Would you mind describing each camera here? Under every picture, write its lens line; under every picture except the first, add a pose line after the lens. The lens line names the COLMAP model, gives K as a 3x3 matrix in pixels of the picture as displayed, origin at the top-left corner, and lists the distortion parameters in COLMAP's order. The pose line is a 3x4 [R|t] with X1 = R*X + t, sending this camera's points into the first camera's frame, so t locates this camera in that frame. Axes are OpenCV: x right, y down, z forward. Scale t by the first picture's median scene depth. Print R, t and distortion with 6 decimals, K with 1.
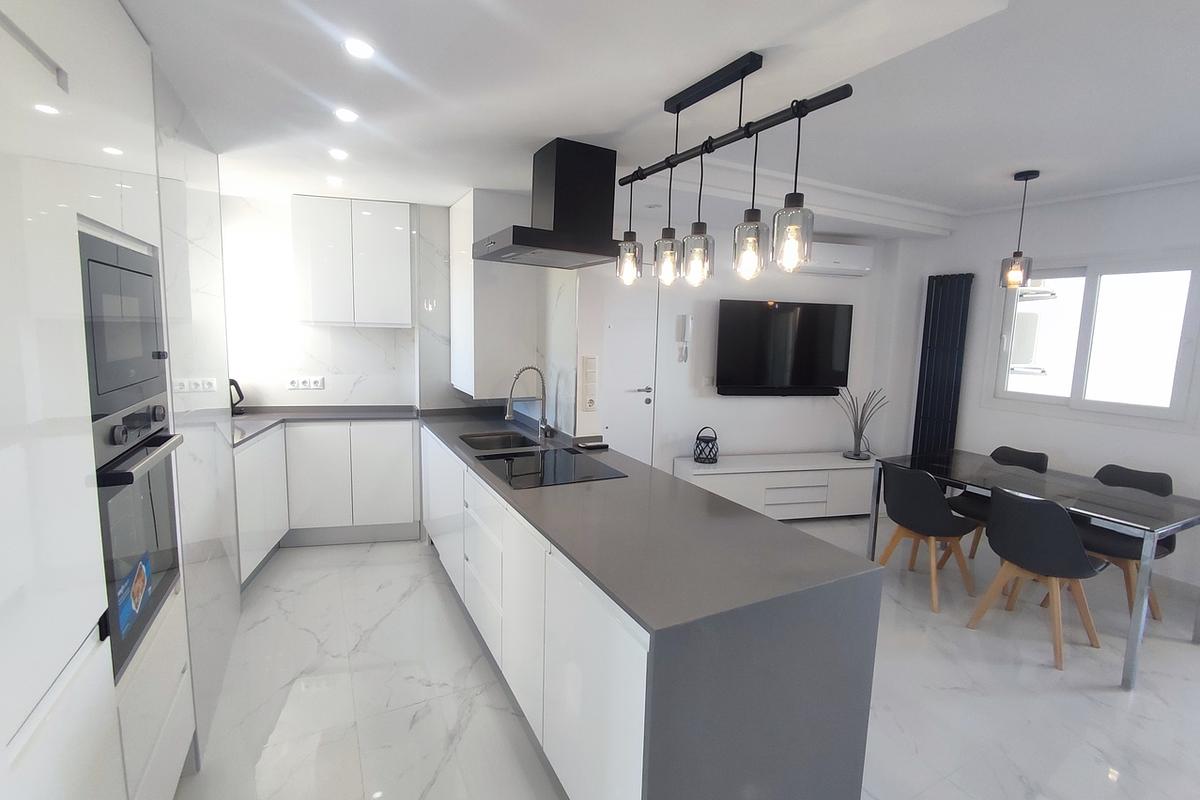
lens RADIAL K [[548.5, 0, 610.3], [0, 548.5, 392.7], [0, 0, 1]] dist [-0.012179, 0.003949]
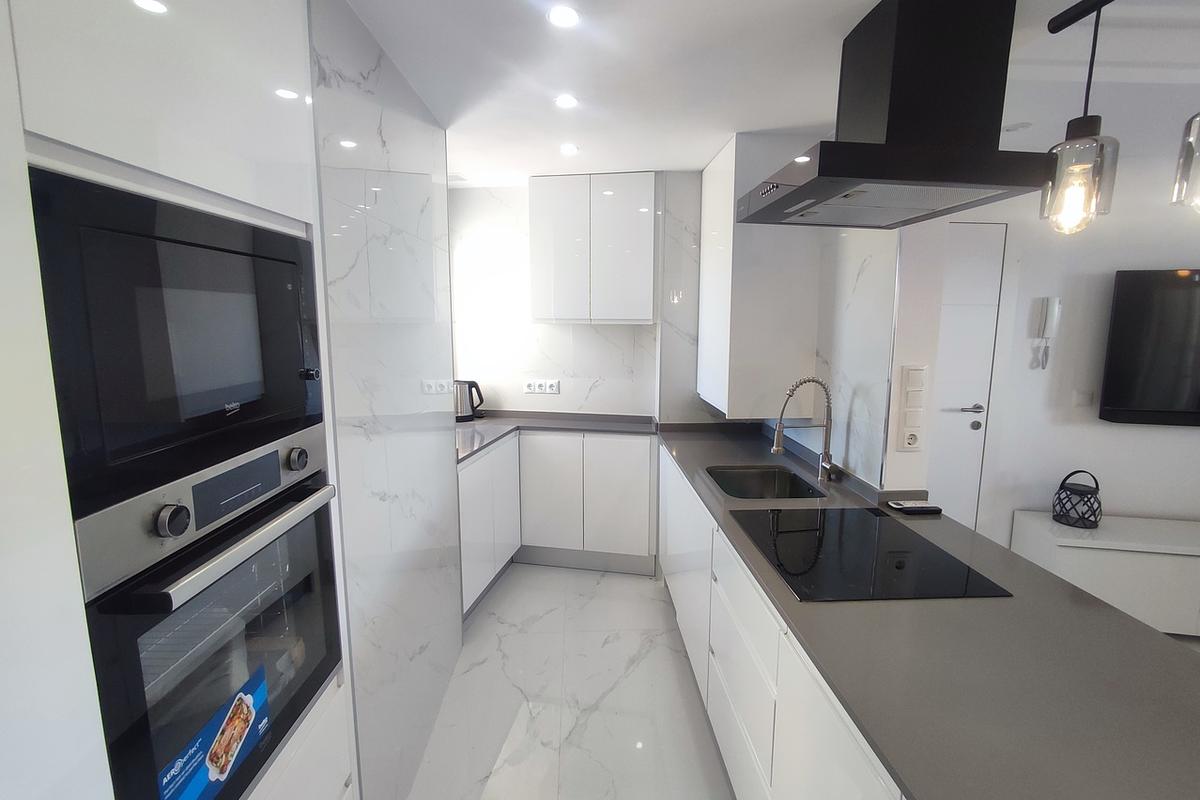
lens RADIAL K [[548.5, 0, 613.0], [0, 548.5, 393.4], [0, 0, 1]] dist [-0.012179, 0.003949]
pose [[0.908920, 0.035008, -0.415499, -0.075135], [-0.028176, 0.999348, 0.022564, -0.033126], [0.416018, -0.008802, 0.909314, 0.236984]]
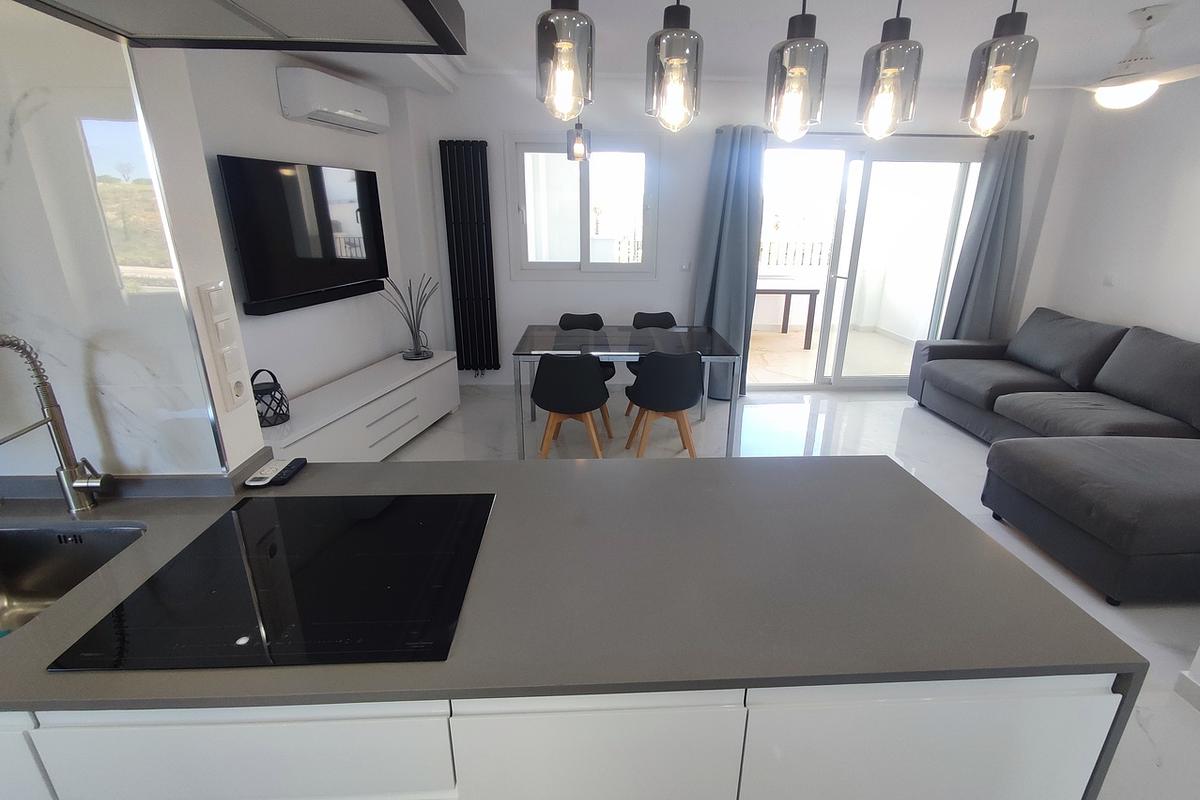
lens RADIAL K [[548.5, 0, 602.5], [0, 548.5, 393.6], [0, 0, 1]] dist [-0.012179, 0.003949]
pose [[0.428559, -0.307661, 0.849519, -0.245337], [0.107268, 0.950914, 0.290268, -0.064119], [-0.897124, -0.033271, 0.440525, 0.451364]]
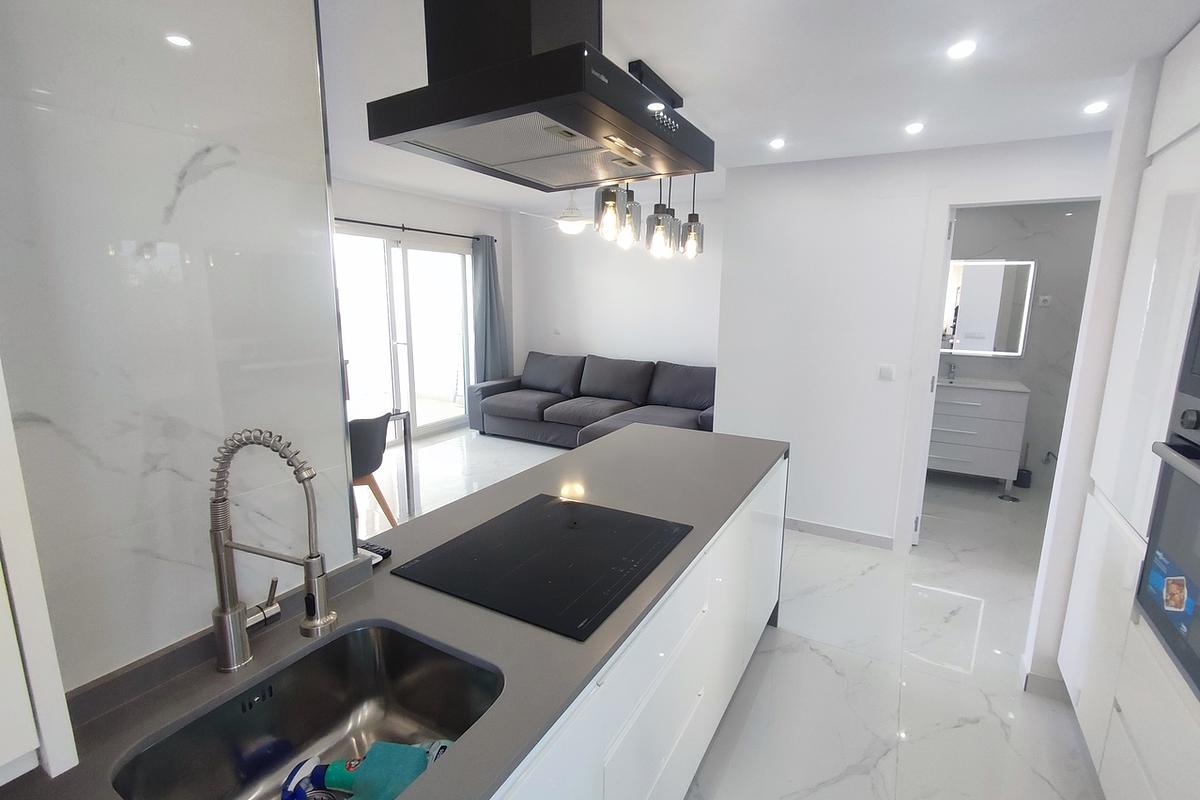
lens RADIAL K [[548.5, 0, 605.3], [0, 548.5, 396.4], [0, 0, 1]] dist [-0.012179, 0.003949]
pose [[-0.538732, -0.186081, 0.821670, -0.407372], [0.068568, 0.962382, 0.262905, -0.111456], [-0.839682, 0.197975, -0.505707, 0.872258]]
